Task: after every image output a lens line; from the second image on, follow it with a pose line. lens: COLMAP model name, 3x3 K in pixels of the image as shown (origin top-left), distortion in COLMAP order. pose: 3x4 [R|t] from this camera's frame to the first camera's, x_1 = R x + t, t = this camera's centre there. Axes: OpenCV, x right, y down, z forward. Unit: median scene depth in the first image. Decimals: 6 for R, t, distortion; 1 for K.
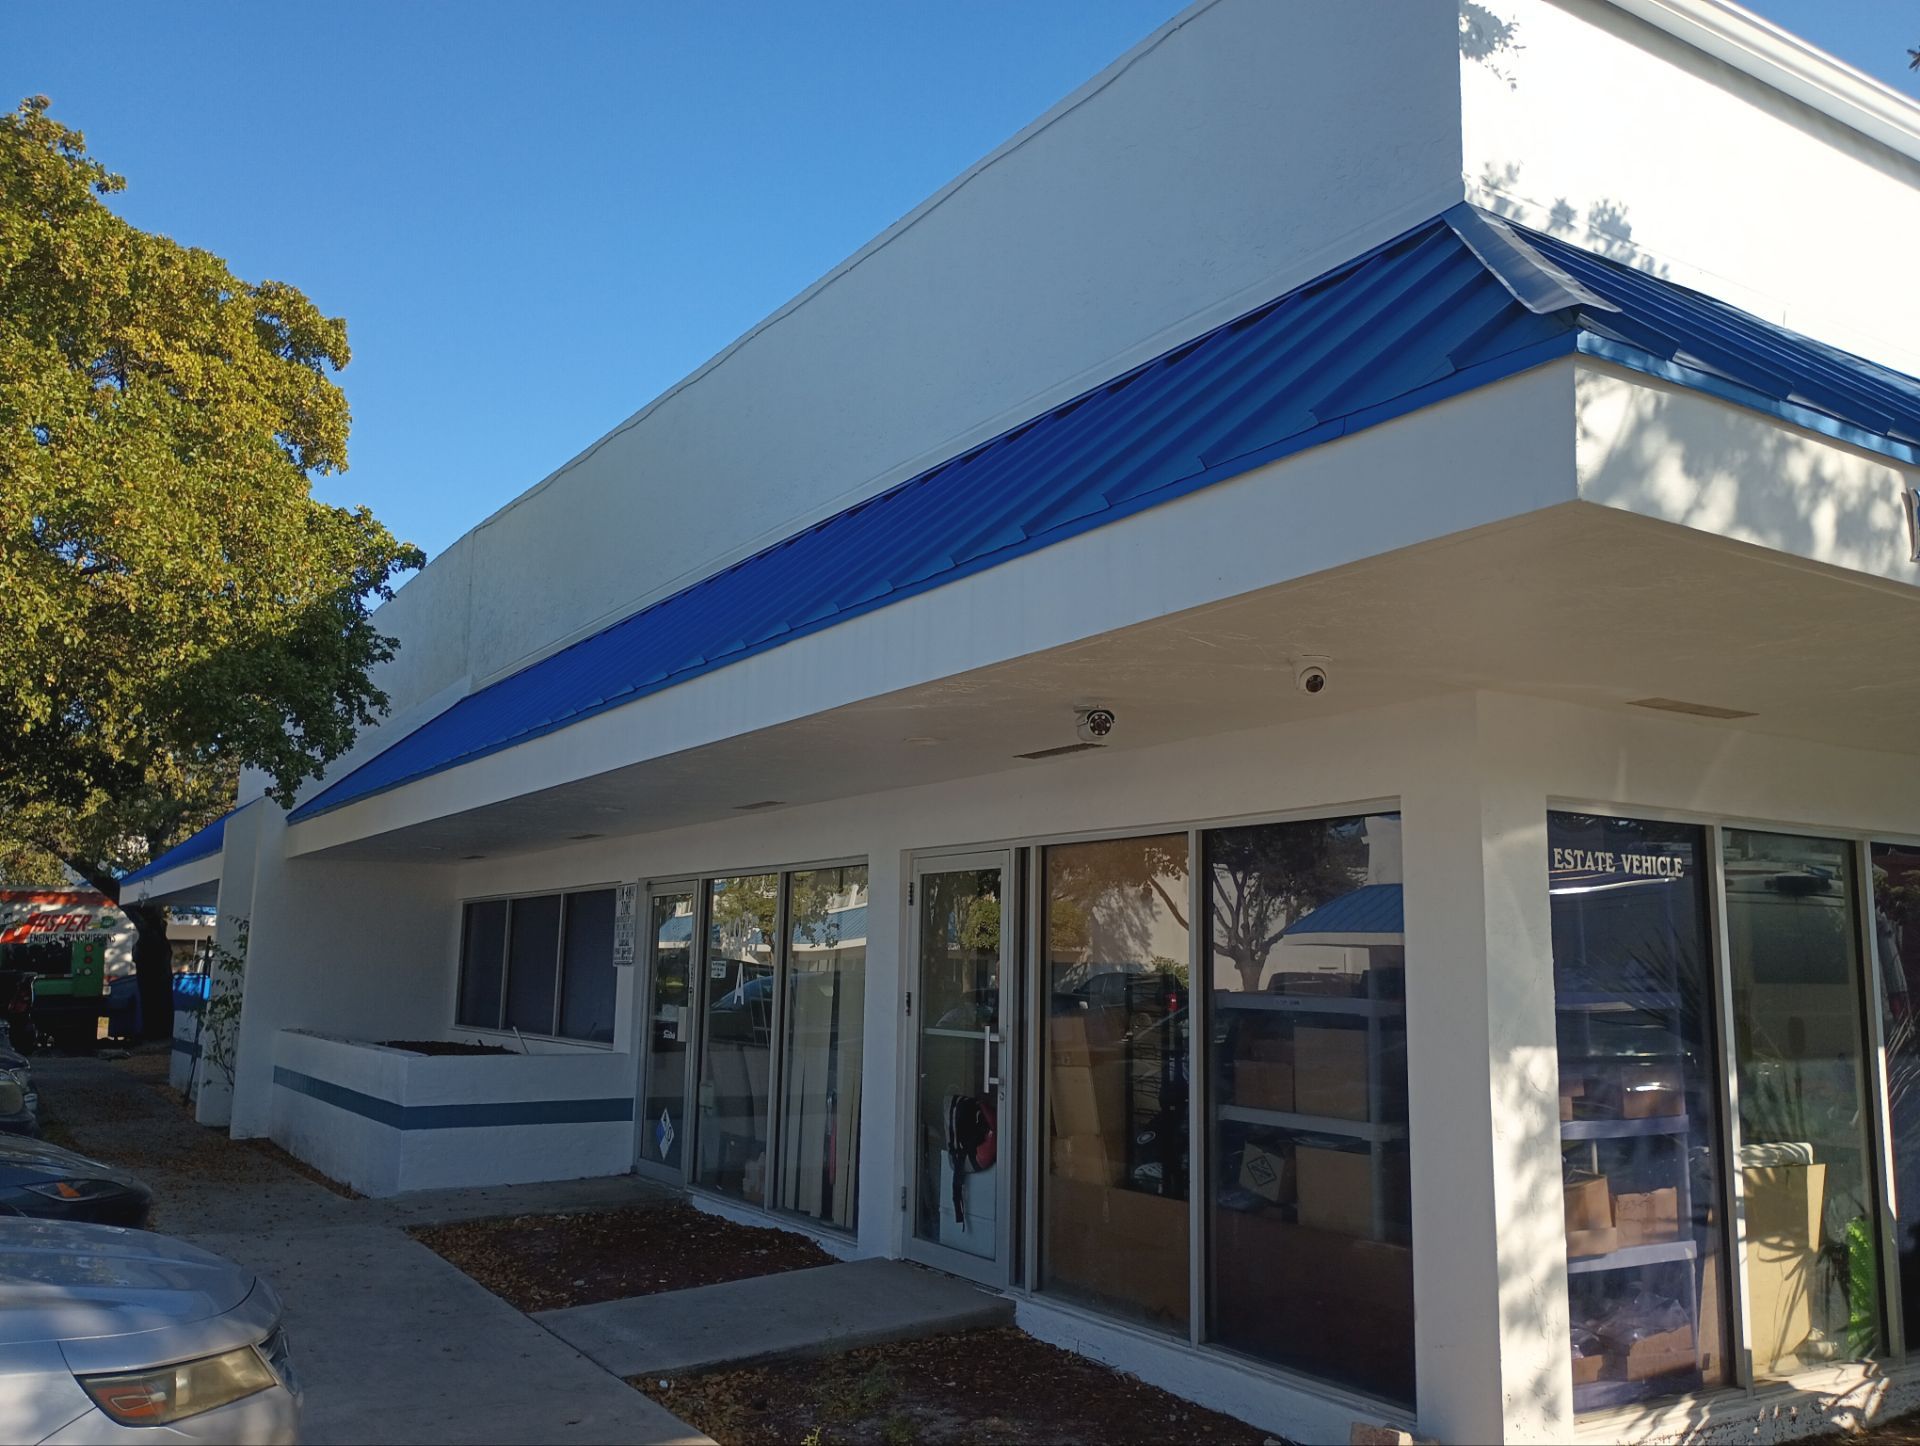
lens RADIAL K [[1655.5, 0, 949.1], [0, 1655.5, 755.0], [0, 0, 1]] dist [0.059751, -0.082752]
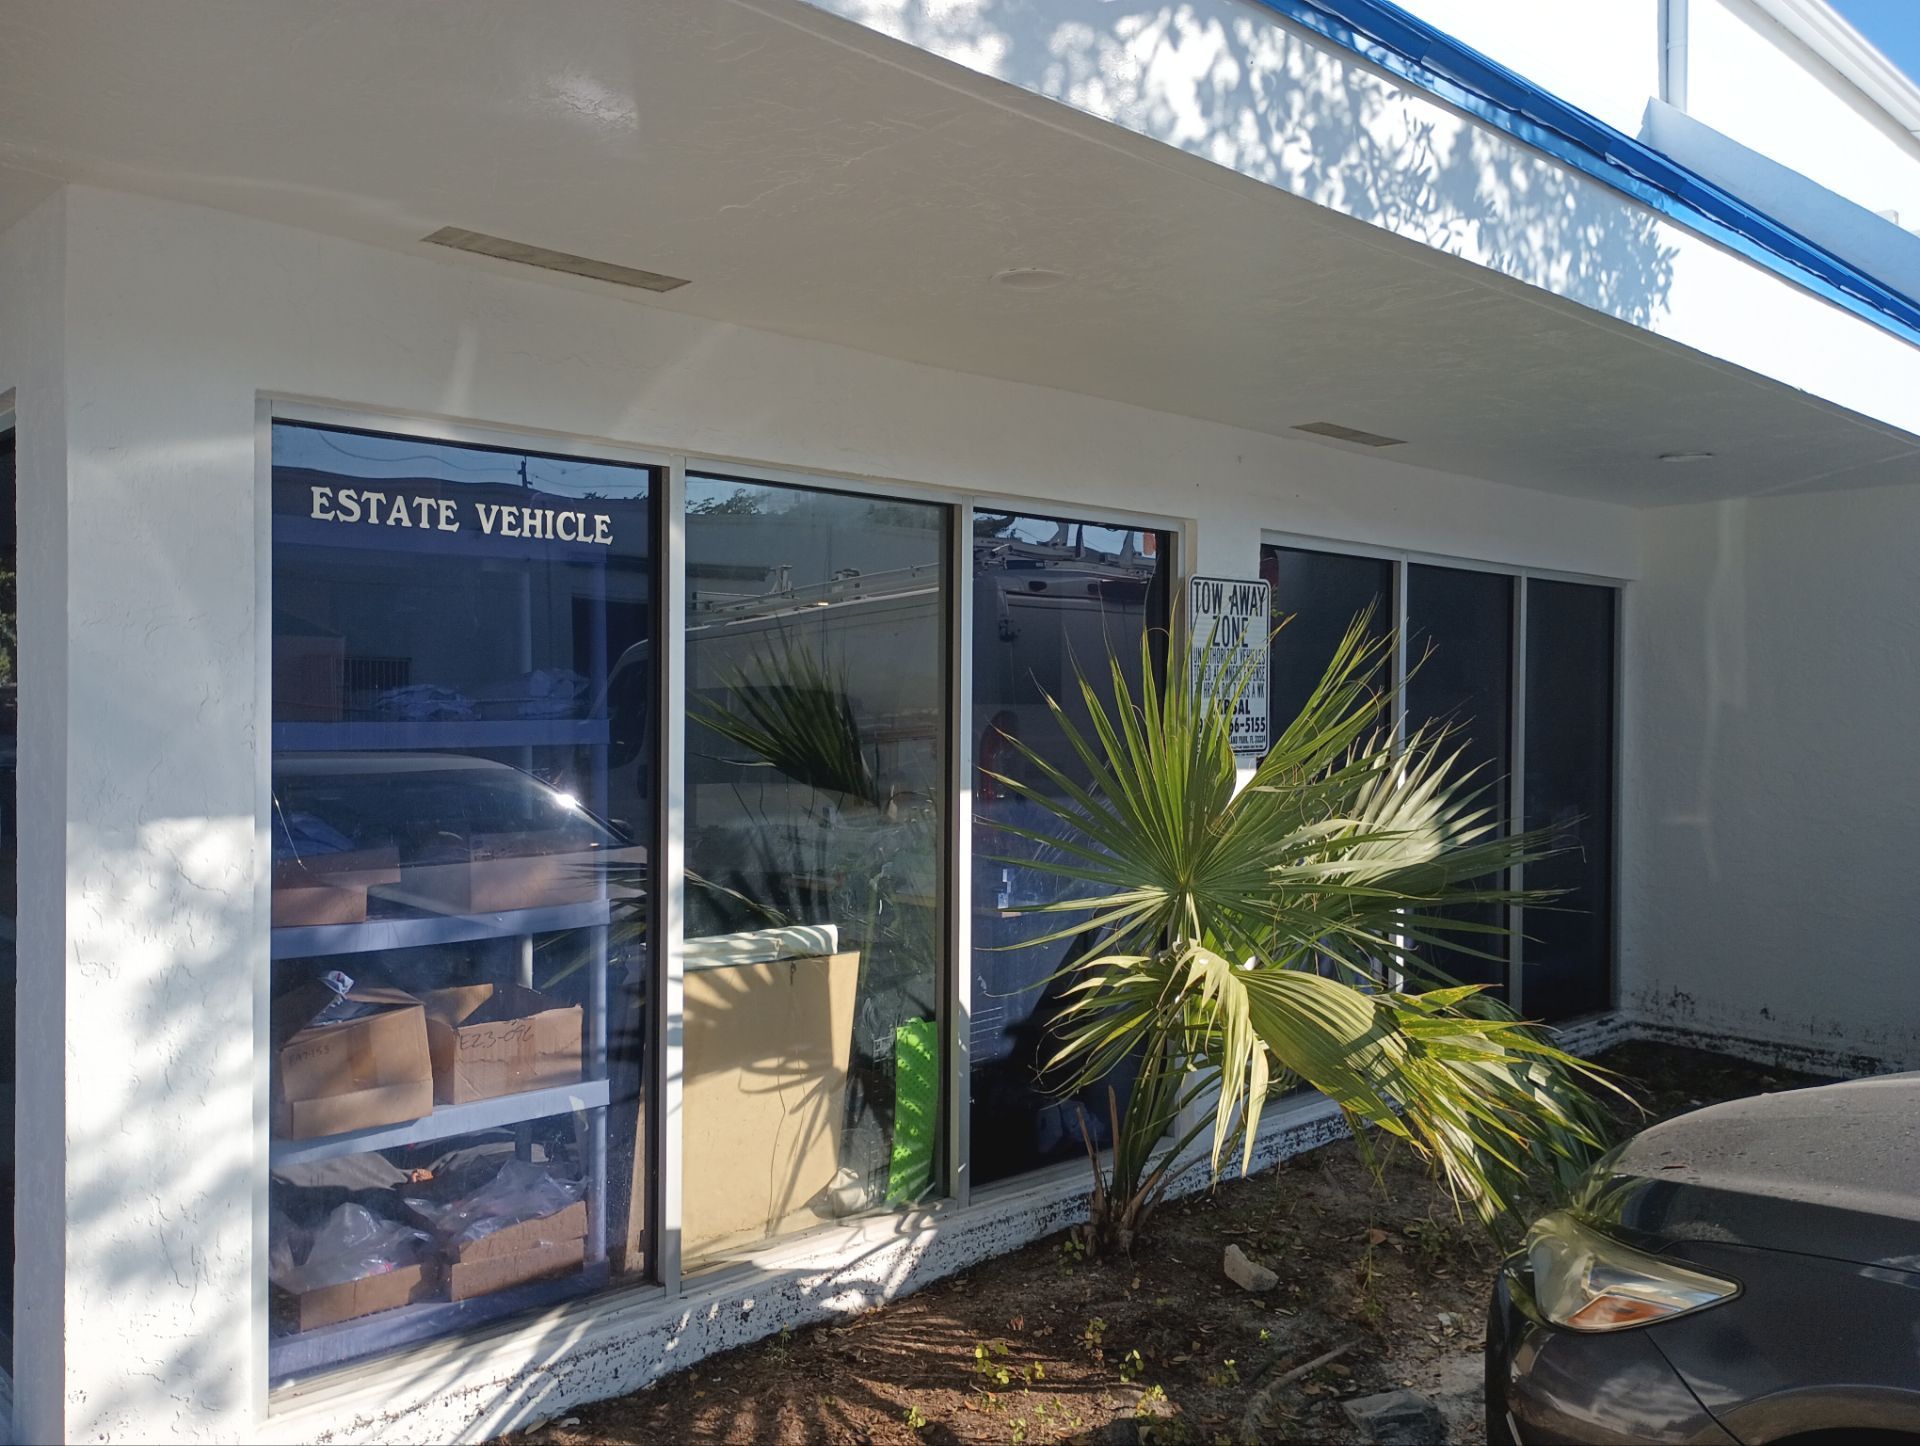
lens RADIAL K [[1655.5, 0, 947.8], [0, 1655.5, 754.5], [0, 0, 1]] dist [0.059751, -0.082752]
pose [[0.977281, -0.016853, 0.211277, 0.439294], [-0.017793, 0.986791, 0.161019, 0.048066], [-0.211200, -0.161120, 0.964072, 0.339599]]
